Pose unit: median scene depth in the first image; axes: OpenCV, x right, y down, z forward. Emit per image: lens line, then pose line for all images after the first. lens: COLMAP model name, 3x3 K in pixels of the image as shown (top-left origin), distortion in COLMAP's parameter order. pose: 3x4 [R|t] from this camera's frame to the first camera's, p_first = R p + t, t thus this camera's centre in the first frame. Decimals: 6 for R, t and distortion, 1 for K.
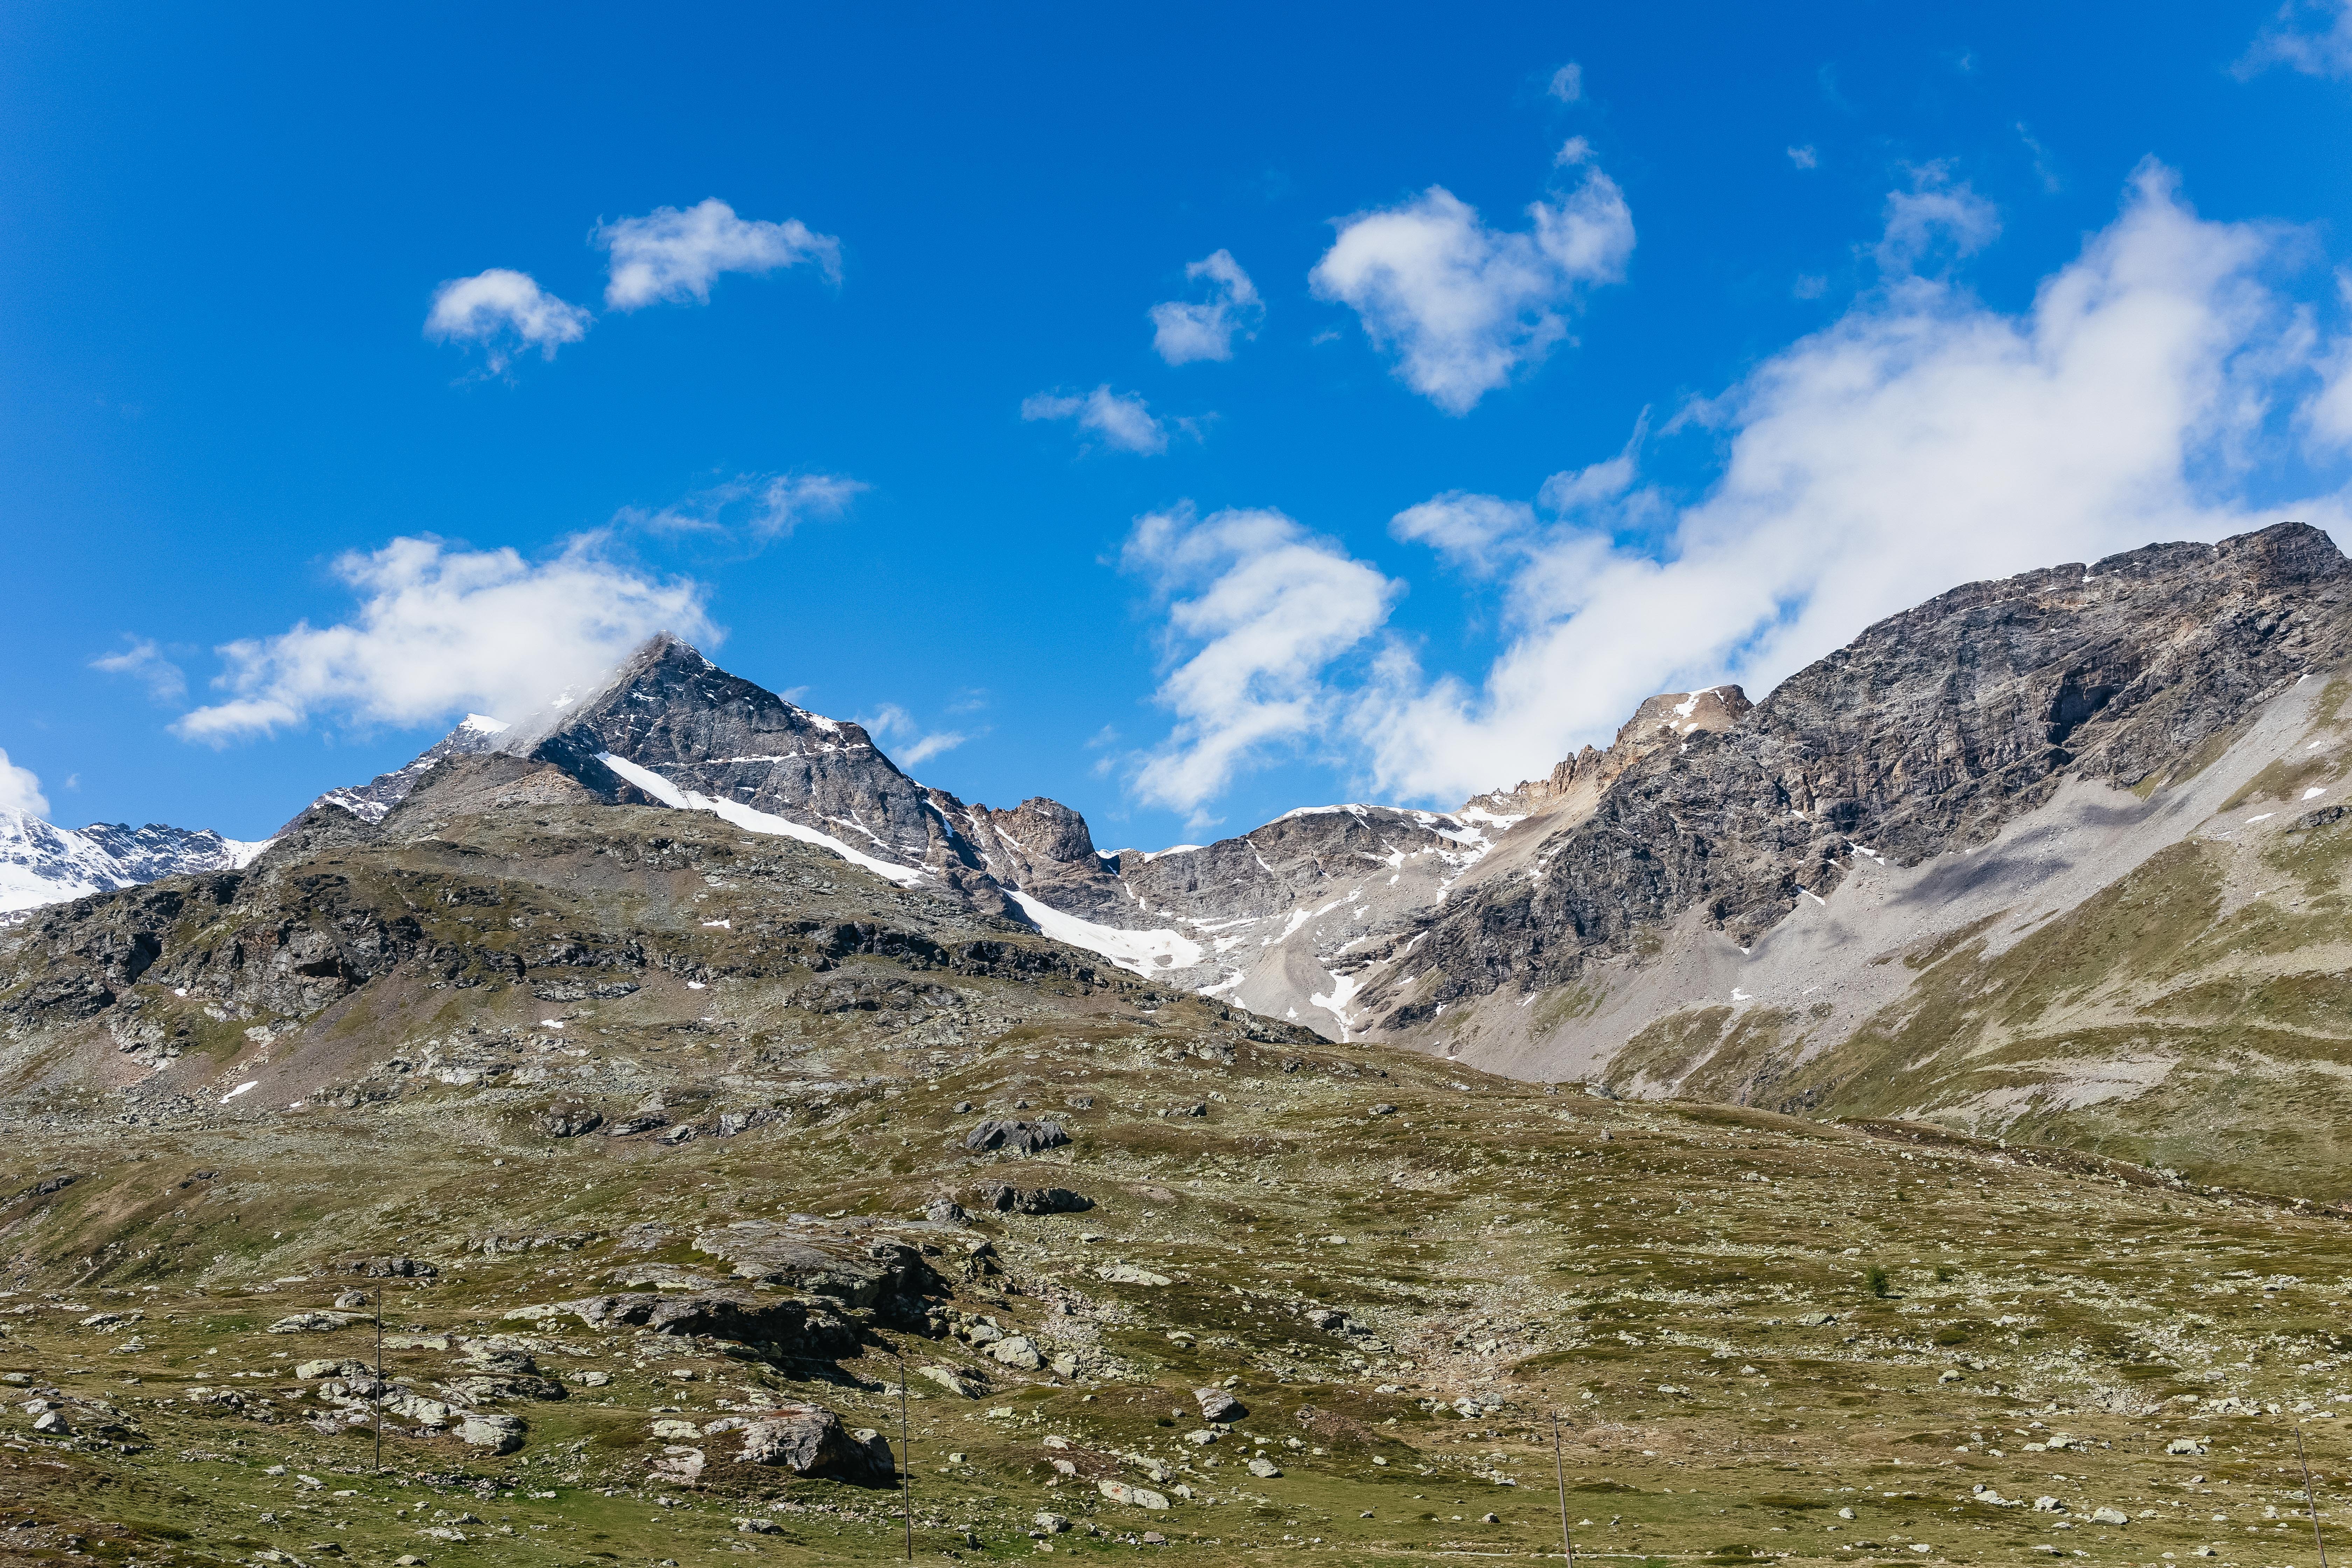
lens RADIAL K [[2334.3, 0, 1176.0], [0, 2334.3, 784.0], [0, 0, 1]] dist [-0.000796, -0.000281]
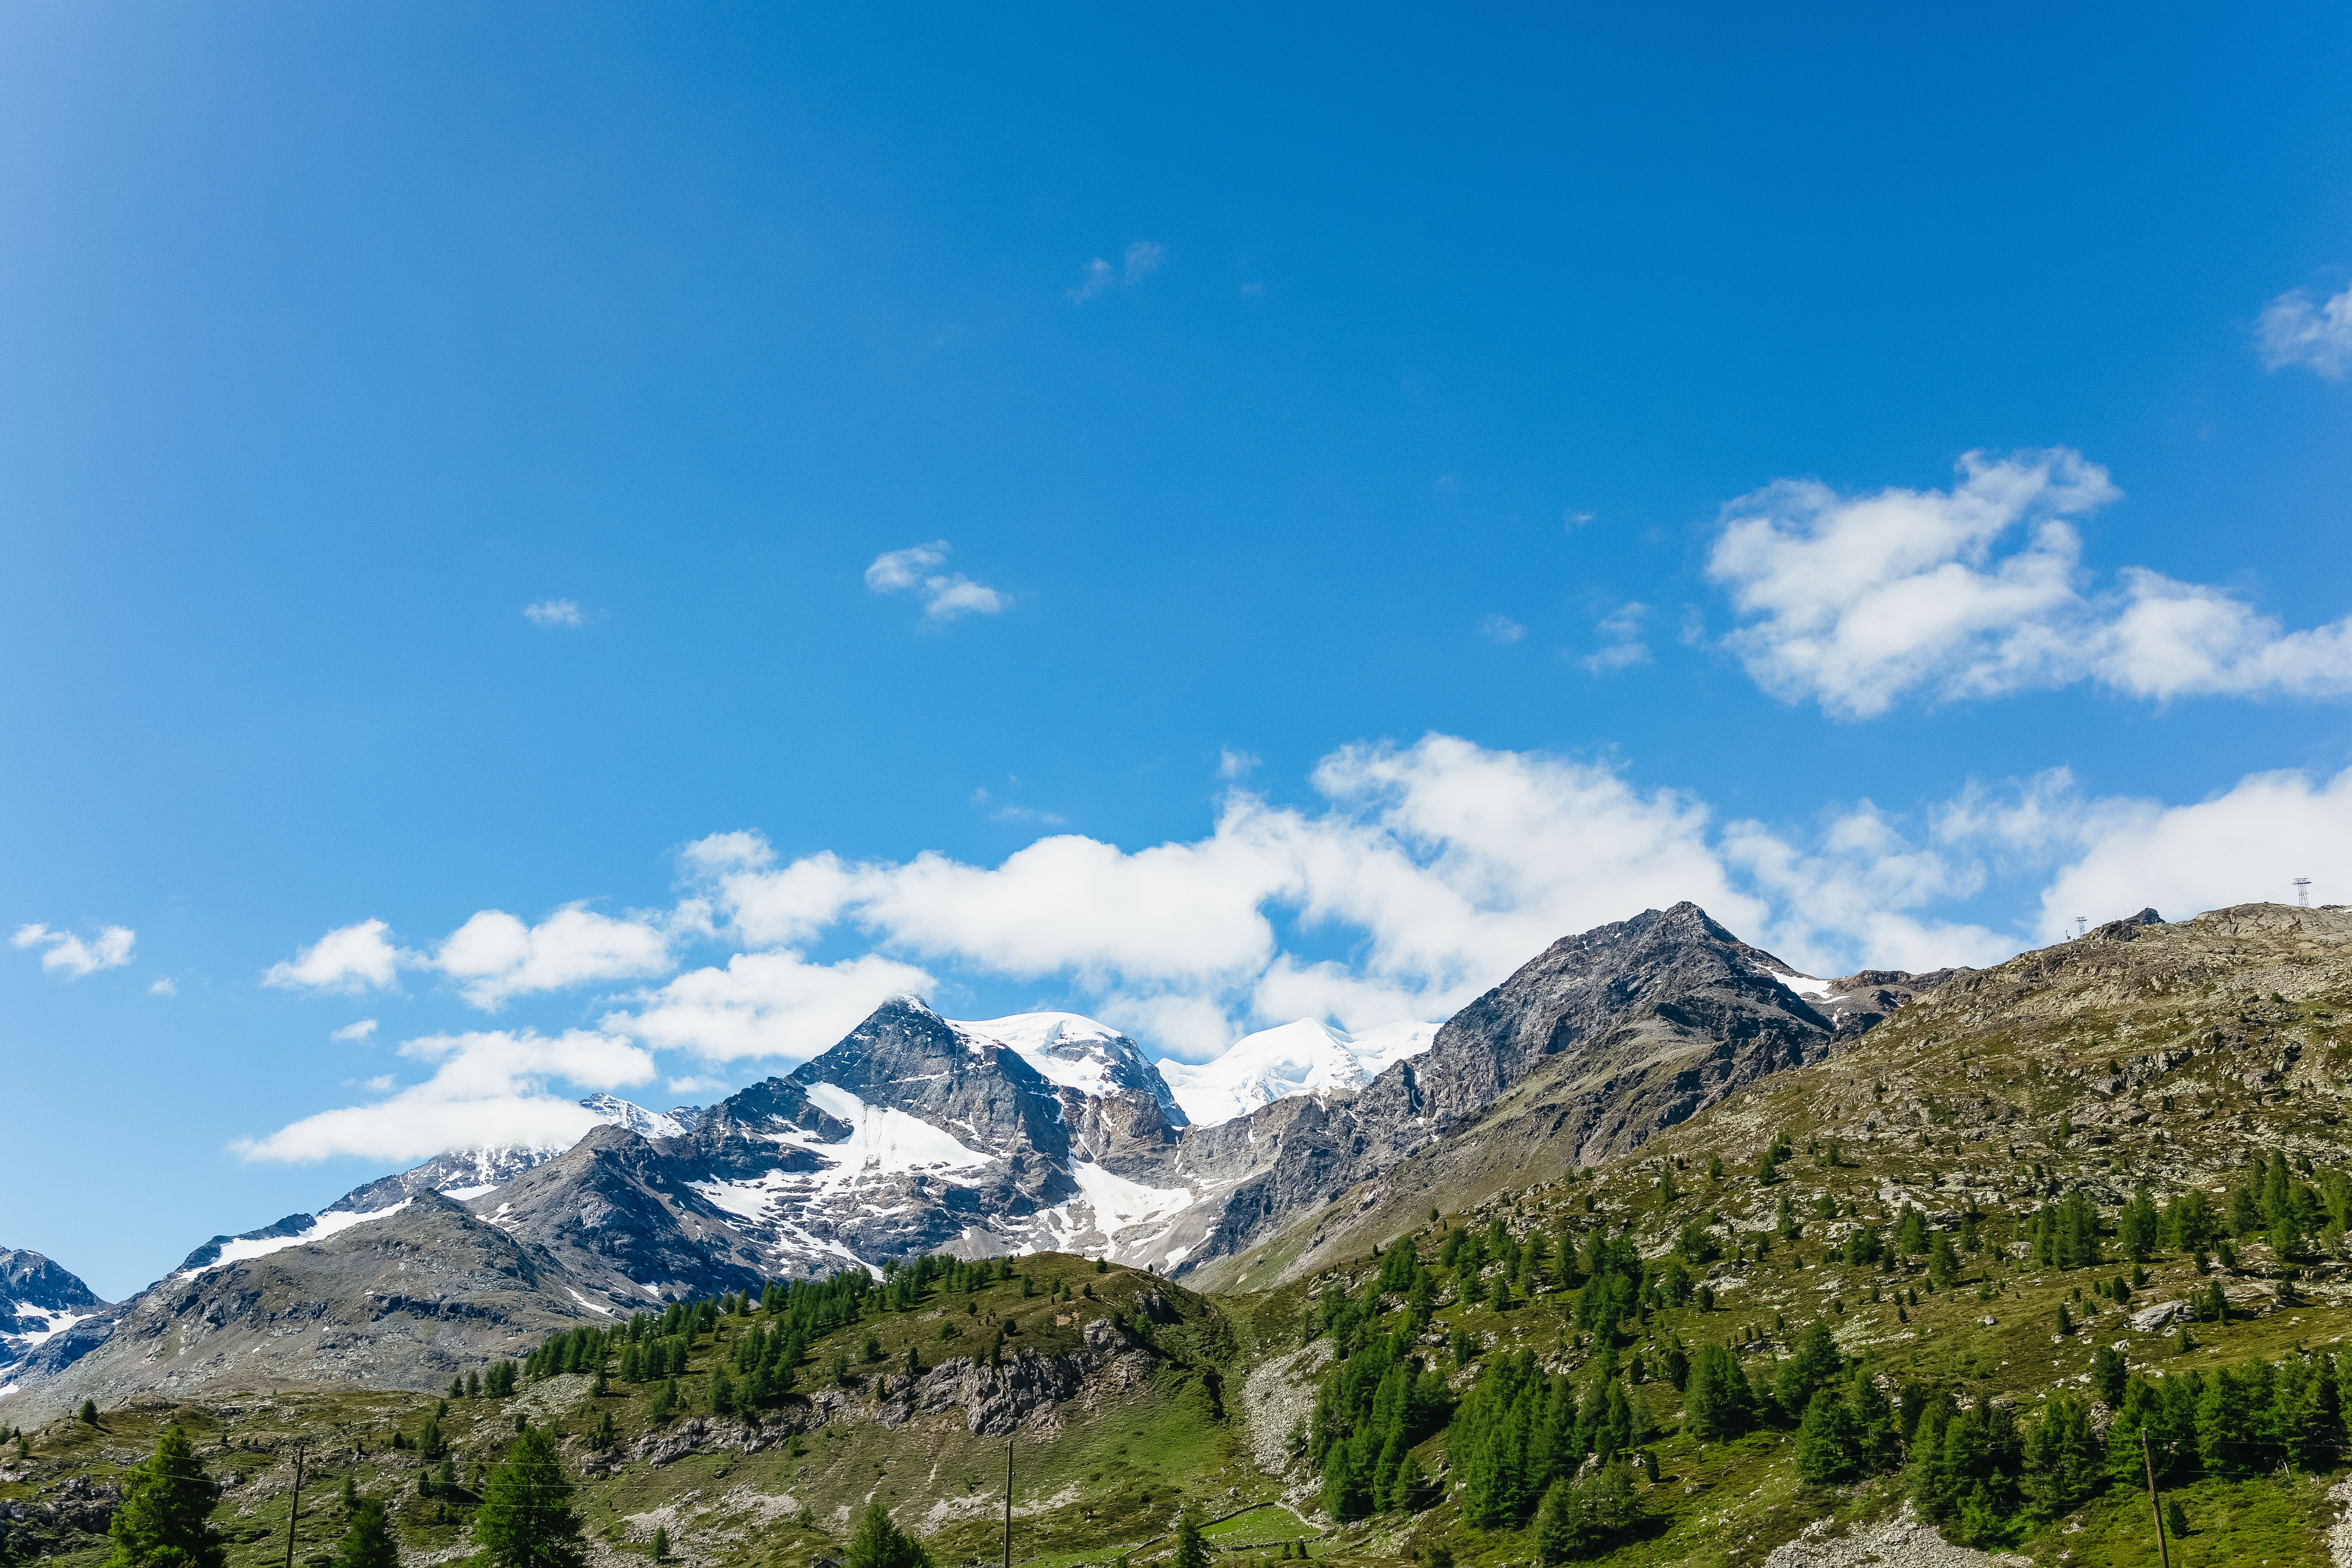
lens RADIAL K [[2334.3, 0, 1176.0], [0, 2334.3, 784.0], [0, 0, 1]] dist [-0.000796, -0.000281]
pose [[0.902162, -0.096573, -0.420450, 0.605259], [0.076594, 0.994994, -0.064191, -0.089017], [0.424544, 0.025707, 0.905042, -0.267478]]
